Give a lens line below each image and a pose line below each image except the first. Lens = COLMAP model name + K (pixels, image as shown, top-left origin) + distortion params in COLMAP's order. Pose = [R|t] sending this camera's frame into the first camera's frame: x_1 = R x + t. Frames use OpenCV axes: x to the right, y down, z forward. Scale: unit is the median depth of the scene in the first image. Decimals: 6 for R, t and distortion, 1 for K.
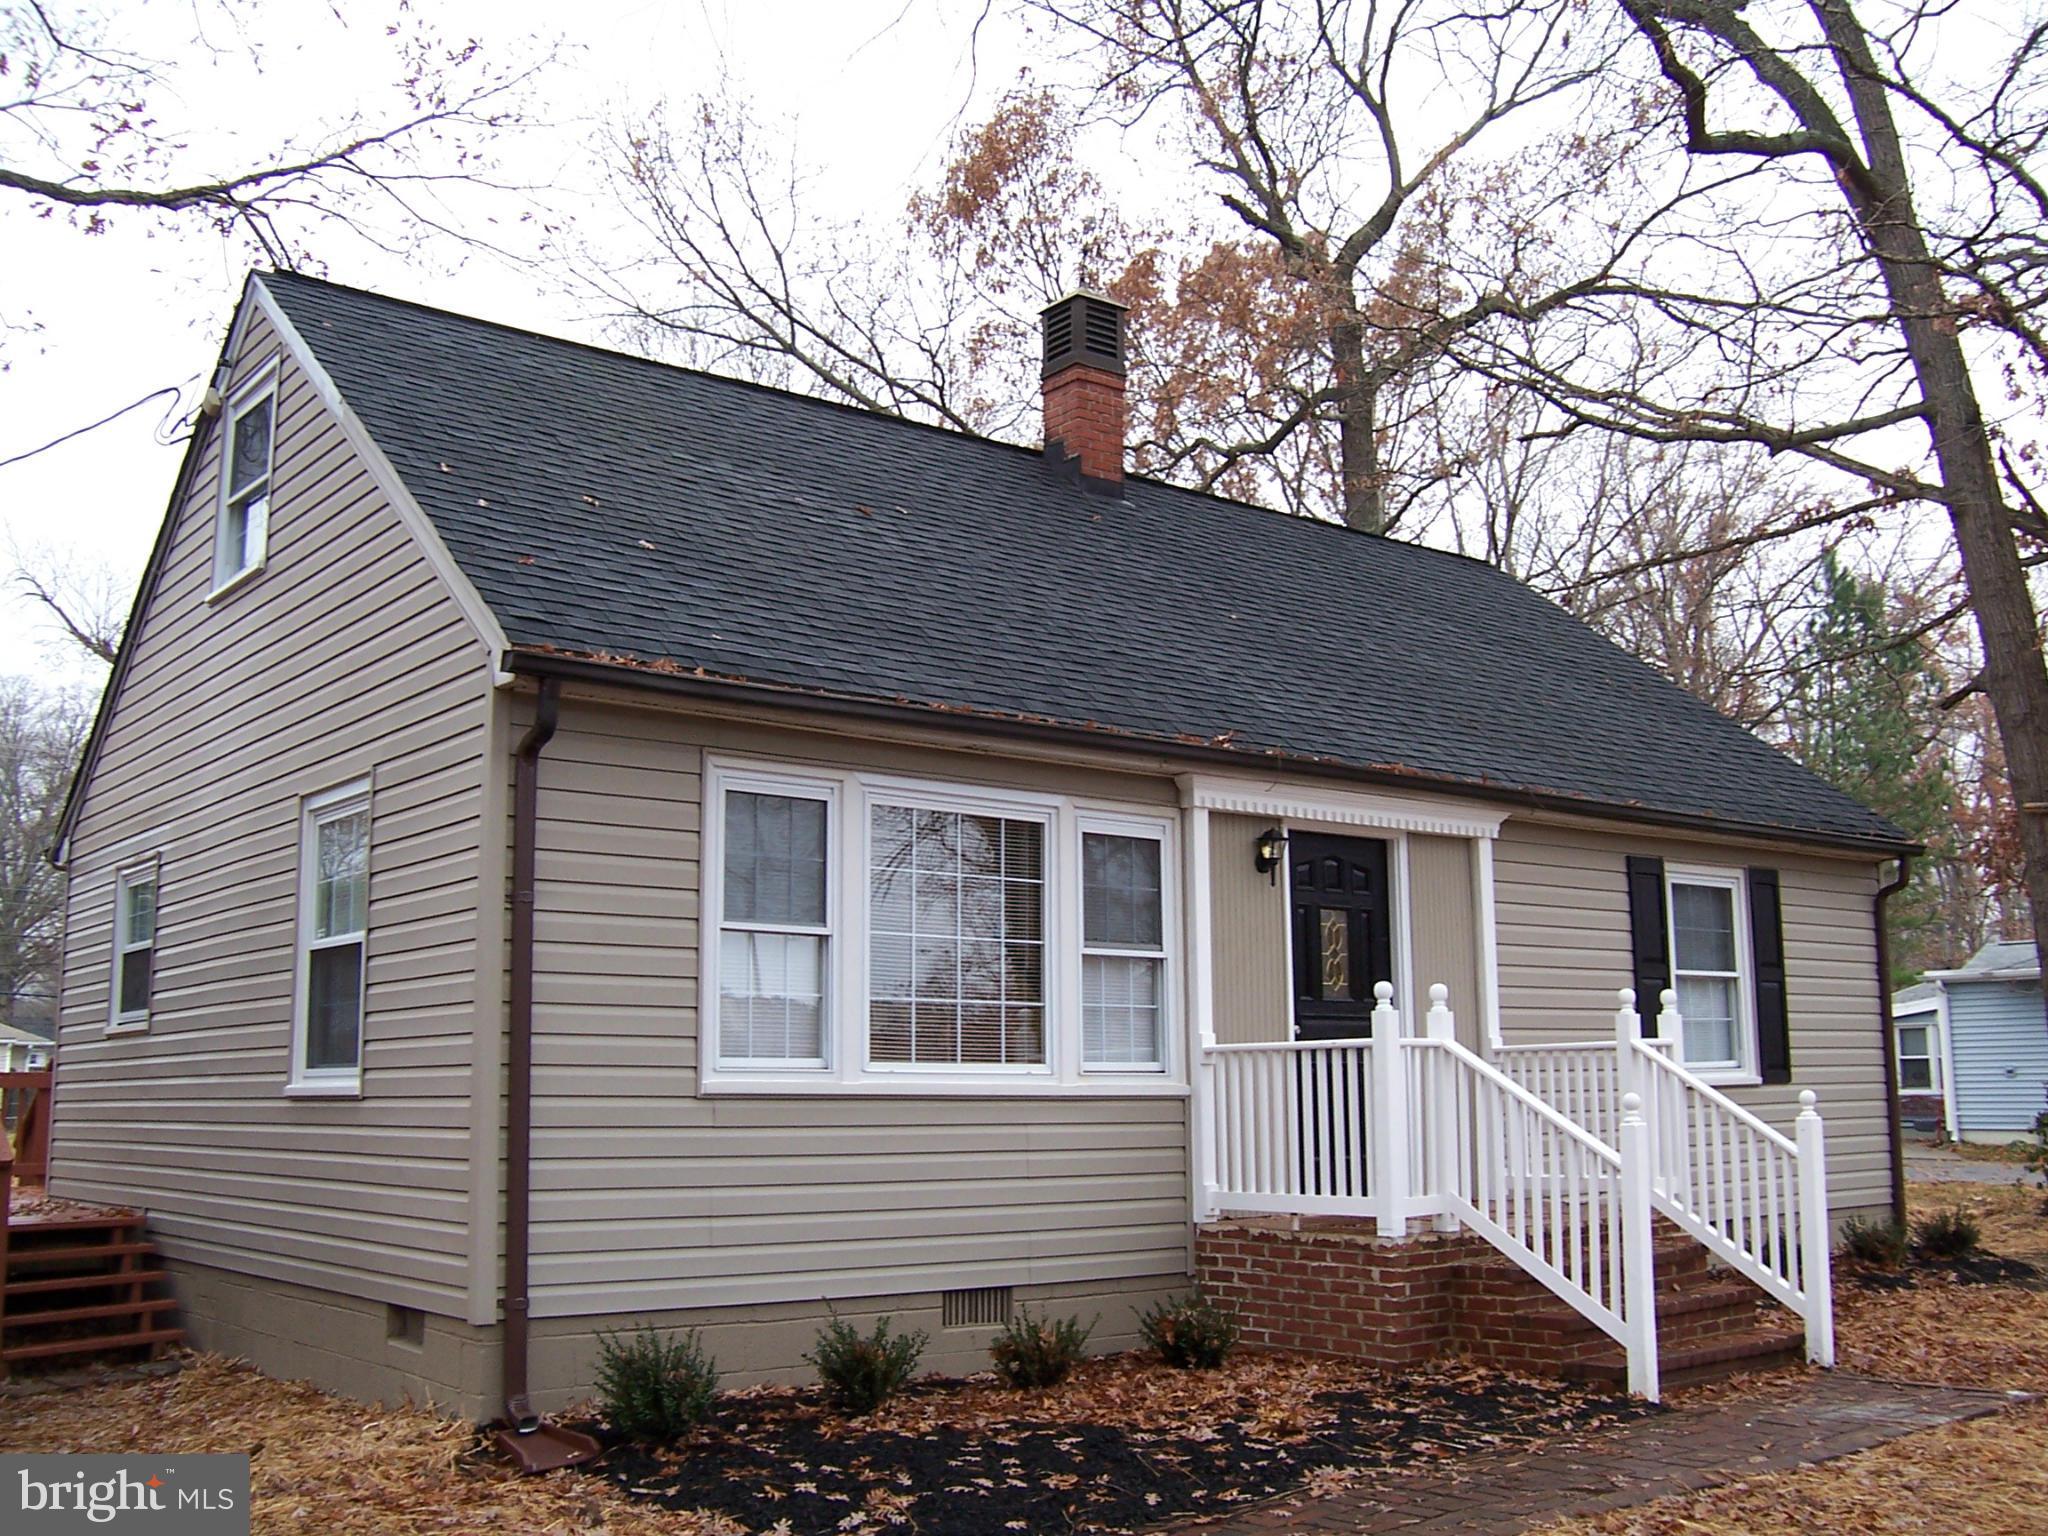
lens RADIAL K [[2006.5, 0, 1018.7], [0, 2006.5, 772.0], [0, 0, 1]] dist [-0.071574, 0.000000]
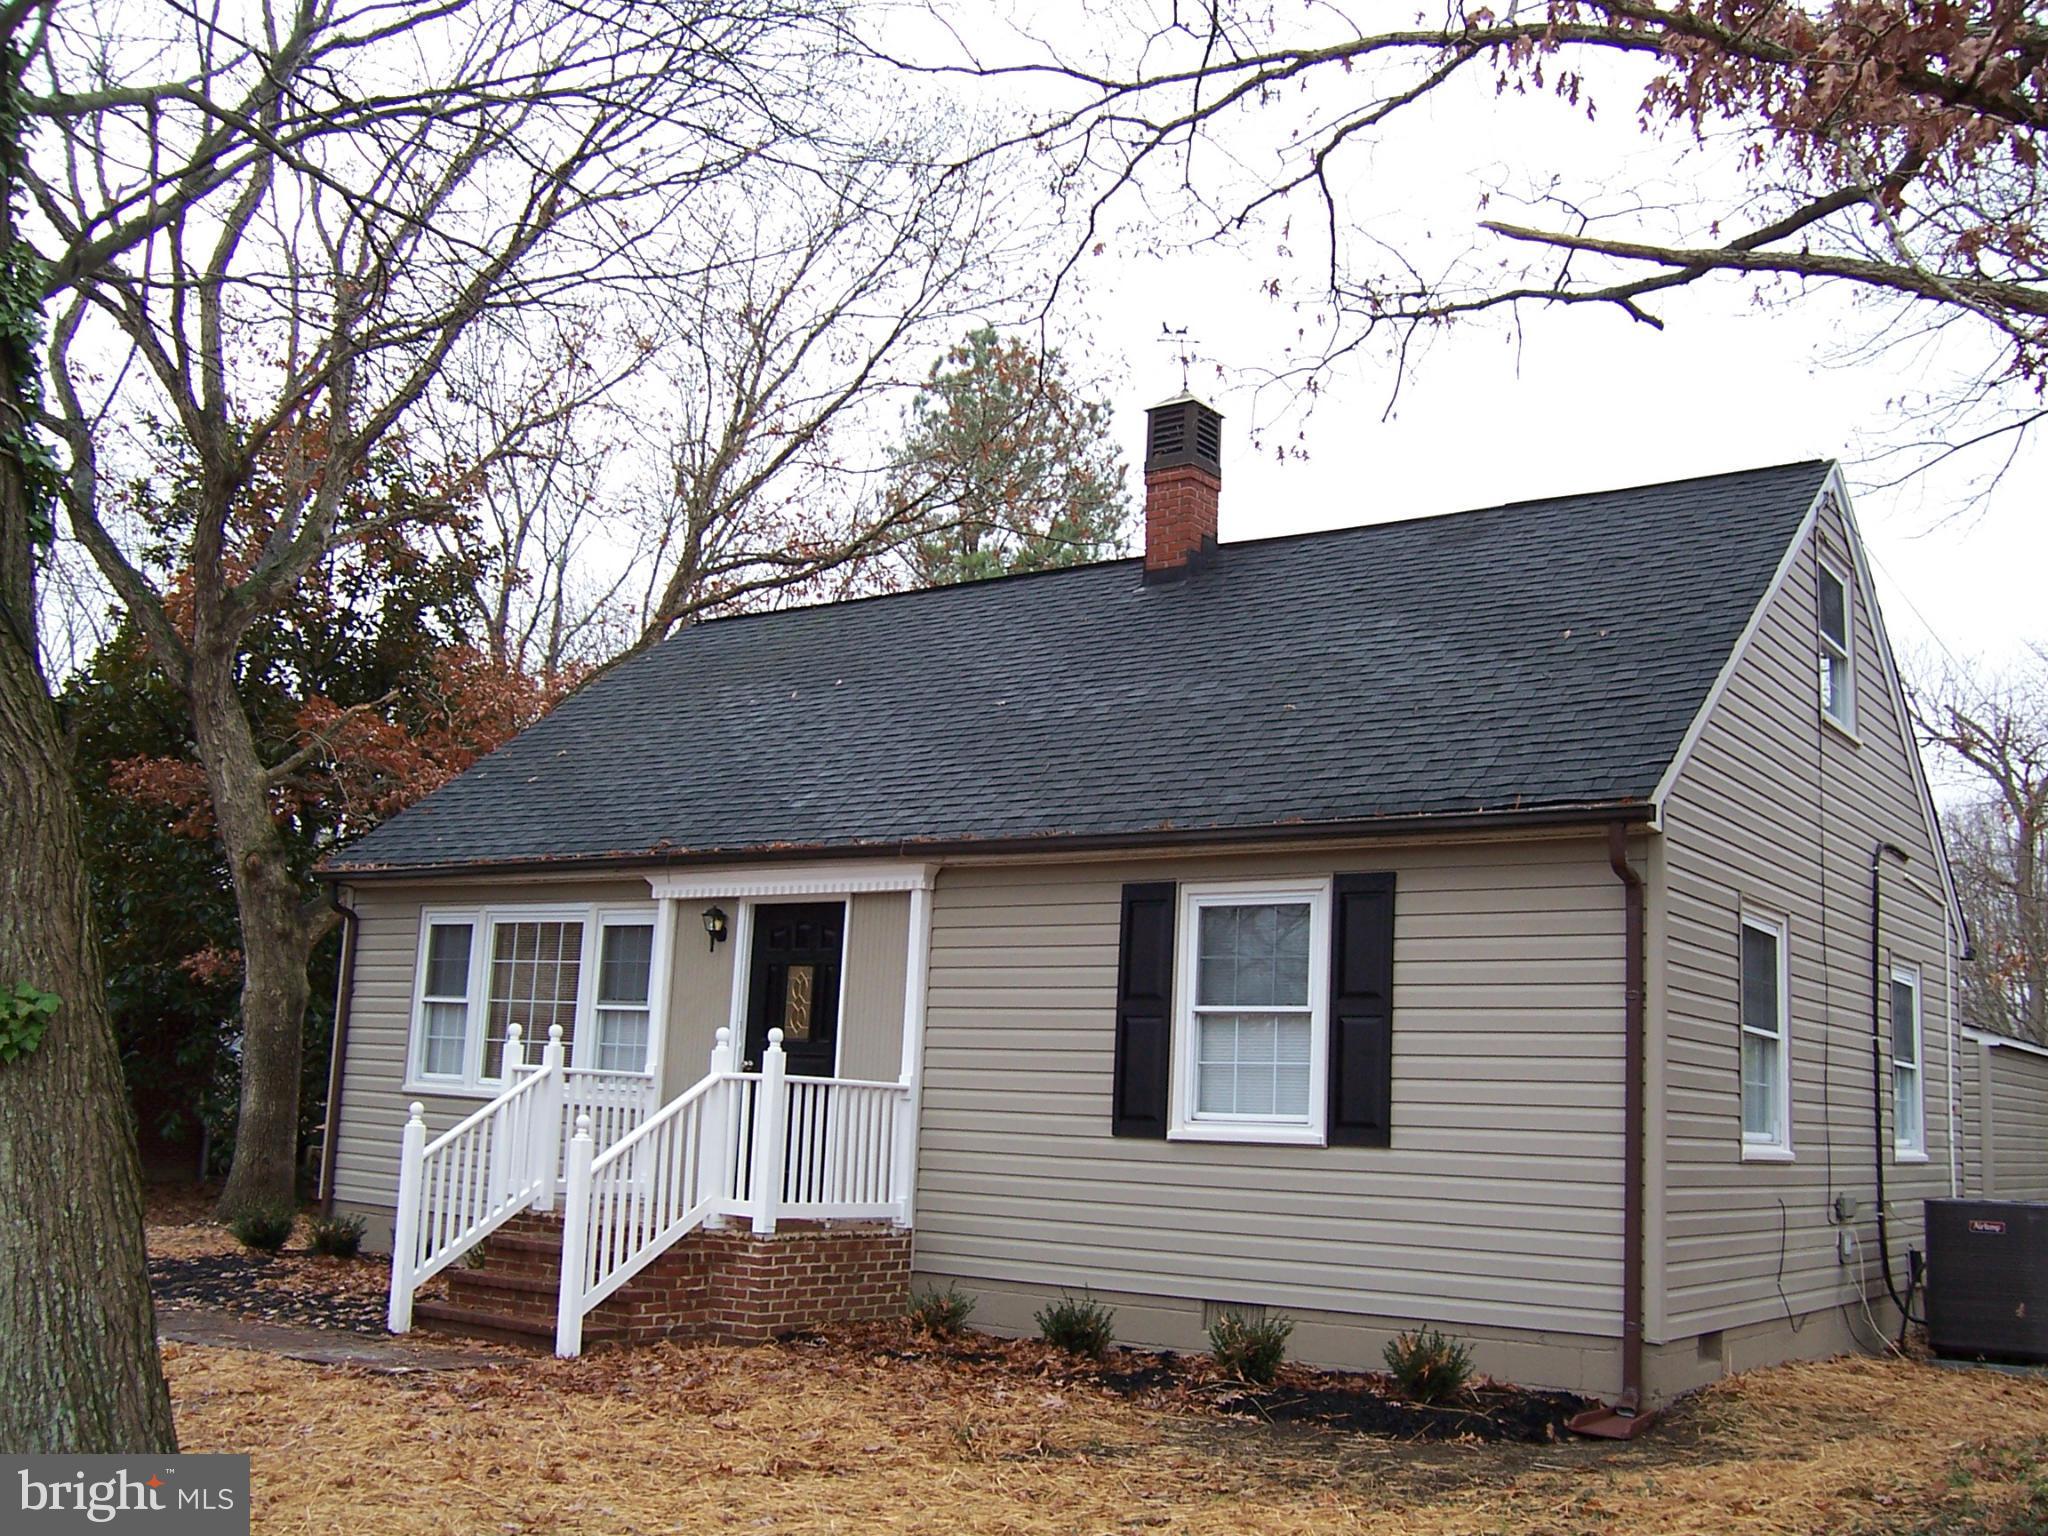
lens RADIAL K [[2006.5, 0, 1035.9], [0, 2006.5, 751.9], [0, 0, 1]] dist [-0.071574, 0.000000]
pose [[0.276317, -0.151239, -0.949092, 1.379205], [0.101416, 0.986615, -0.127693, 0.111528], [0.955701, -0.060970, 0.287956, 0.805467]]
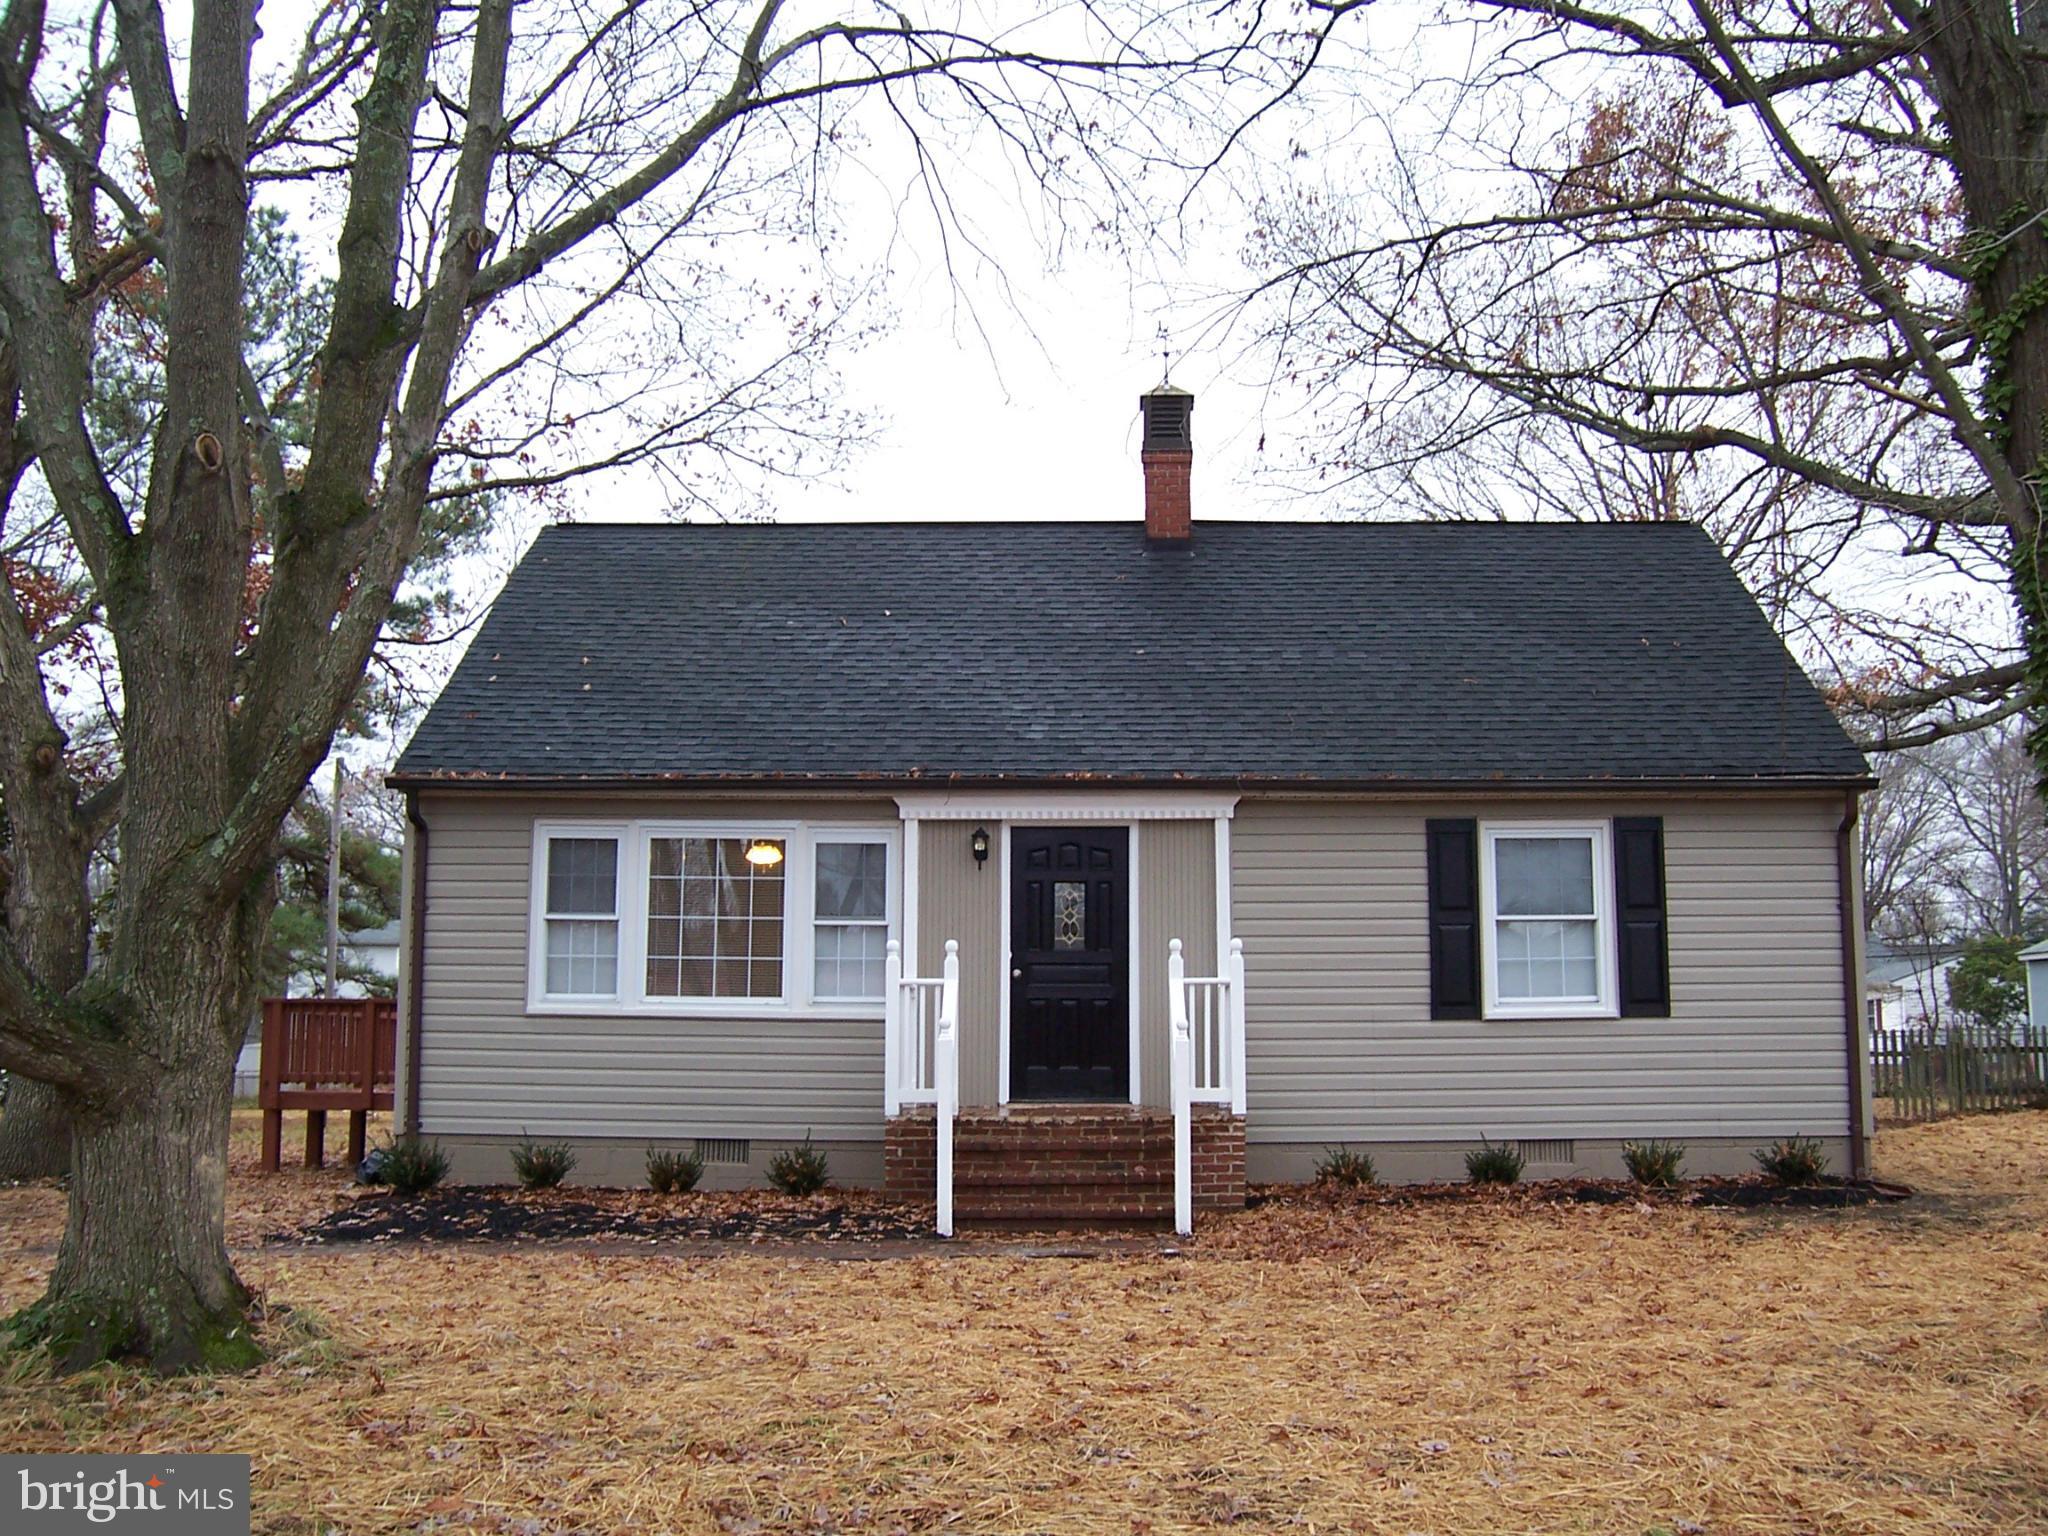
lens RADIAL K [[2006.5, 0, 1027.0], [0, 2006.5, 778.1], [0, 0, 1]] dist [-0.071574, 0.000000]
pose [[0.772468, -0.075889, -0.630504, 0.997154], [0.091950, 0.995738, -0.007195, 0.006103], [0.628362, -0.052417, 0.776153, -0.054392]]
